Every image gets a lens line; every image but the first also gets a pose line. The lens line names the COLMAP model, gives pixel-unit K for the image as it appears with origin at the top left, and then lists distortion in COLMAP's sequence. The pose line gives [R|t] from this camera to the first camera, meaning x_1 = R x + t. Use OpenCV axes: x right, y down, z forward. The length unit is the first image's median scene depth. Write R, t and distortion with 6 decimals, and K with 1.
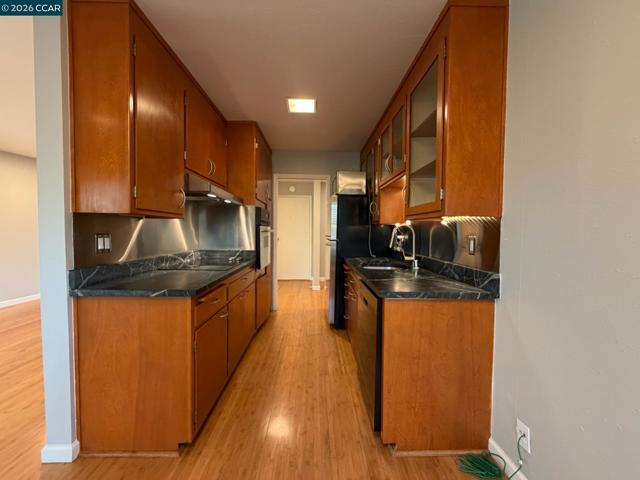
lens RADIAL K [[255.4, 0, 317.2], [0, 255.4, 240.8], [0, 0, 1]] dist [0.002944, 0.000099]
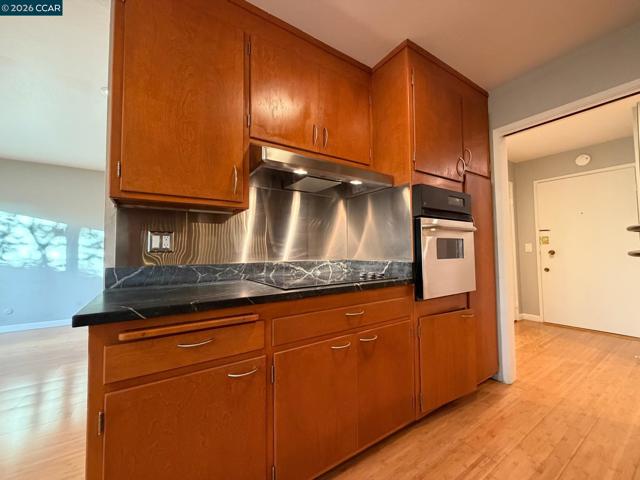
lens RADIAL K [[255.4, 0, 319.4], [0, 255.4, 241.0], [0, 0, 1]] dist [0.002944, 0.000099]
pose [[0.534777, -0.056483, -0.843103, 0.181793], [-0.011945, 0.997158, -0.074381, 0.055137], [0.844909, 0.049848, 0.532582, 0.820008]]
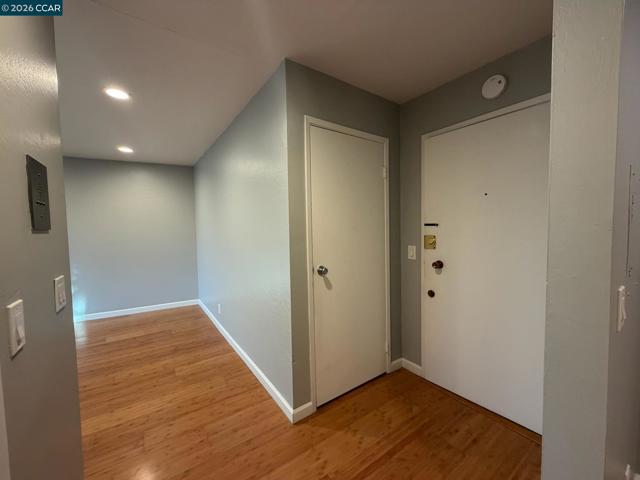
lens RADIAL K [[255.4, 0, 318.4], [0, 255.4, 239.5], [0, 0, 1]] dist [0.002944, 0.000099]
pose [[0.550348, 0.012841, -0.834837, 0.102165], [-0.012224, 0.999898, 0.007321, -0.134927], [0.834846, 0.006176, 0.550449, 2.351499]]
